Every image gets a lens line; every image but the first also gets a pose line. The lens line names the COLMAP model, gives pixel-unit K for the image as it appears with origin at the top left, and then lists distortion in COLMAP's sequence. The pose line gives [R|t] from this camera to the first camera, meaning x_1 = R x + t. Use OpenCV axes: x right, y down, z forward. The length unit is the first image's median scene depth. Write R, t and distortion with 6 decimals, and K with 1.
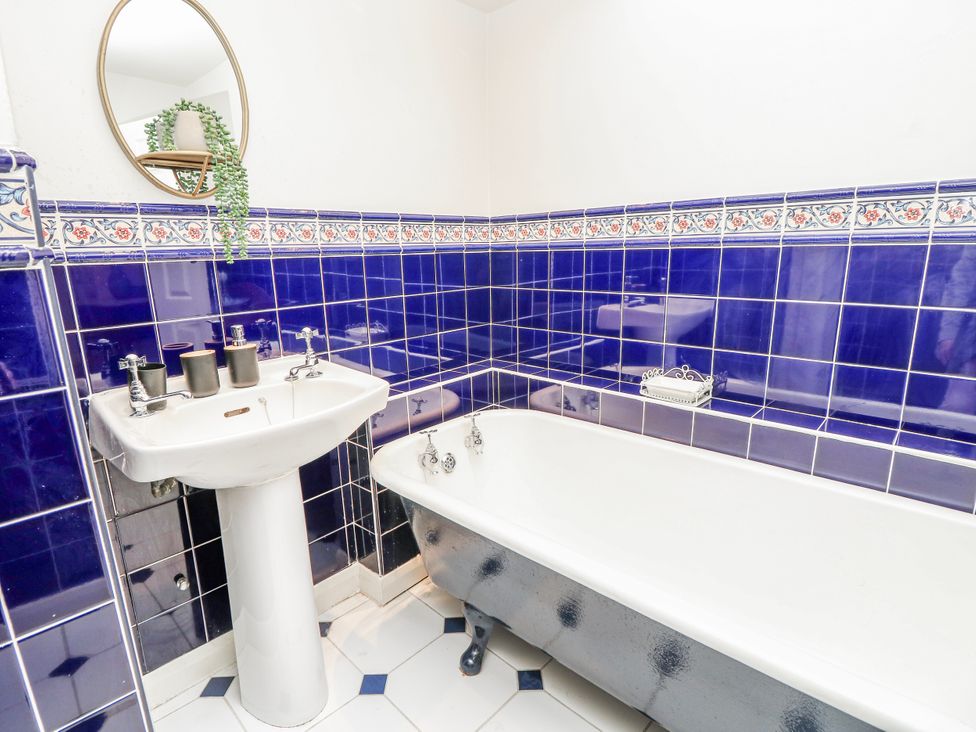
lens RADIAL K [[508.5, 0, 484.3], [0, 508.5, 366.8], [0, 0, 1]] dist [-0.004233, -0.011021]
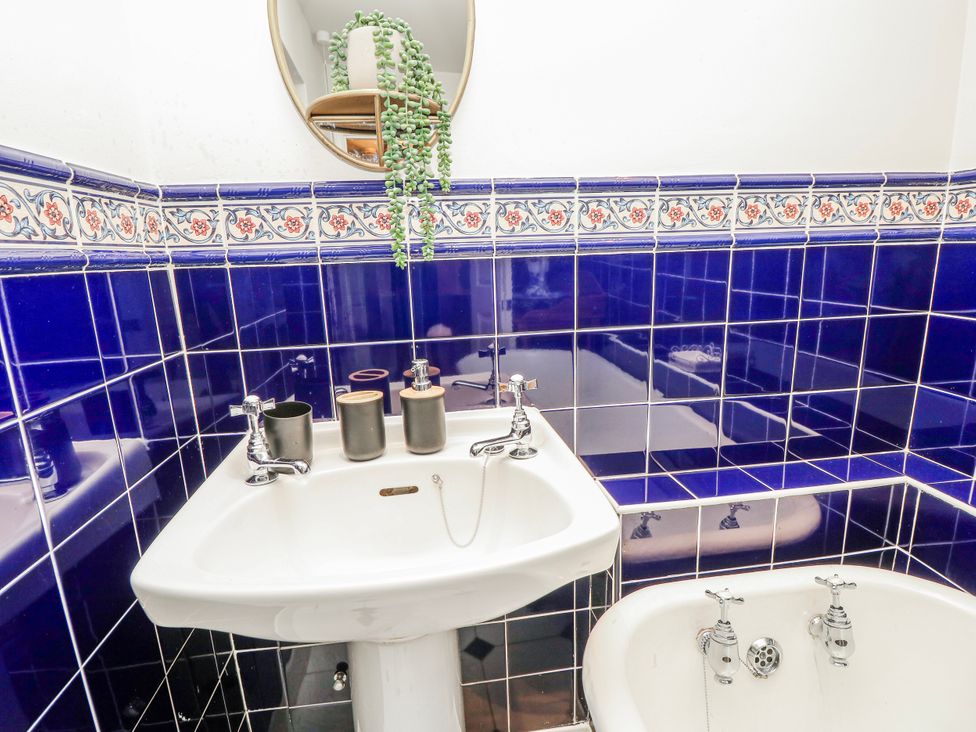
lens RADIAL K [[508.5, 0, 488.7], [0, 508.5, 361.1], [0, 0, 1]] dist [-0.004233, -0.011021]
pose [[0.766211, 0.133761, -0.628513, -0.003072], [-0.129498, 0.990170, 0.052861, -0.102187], [0.629405, 0.040888, 0.776001, 0.437639]]
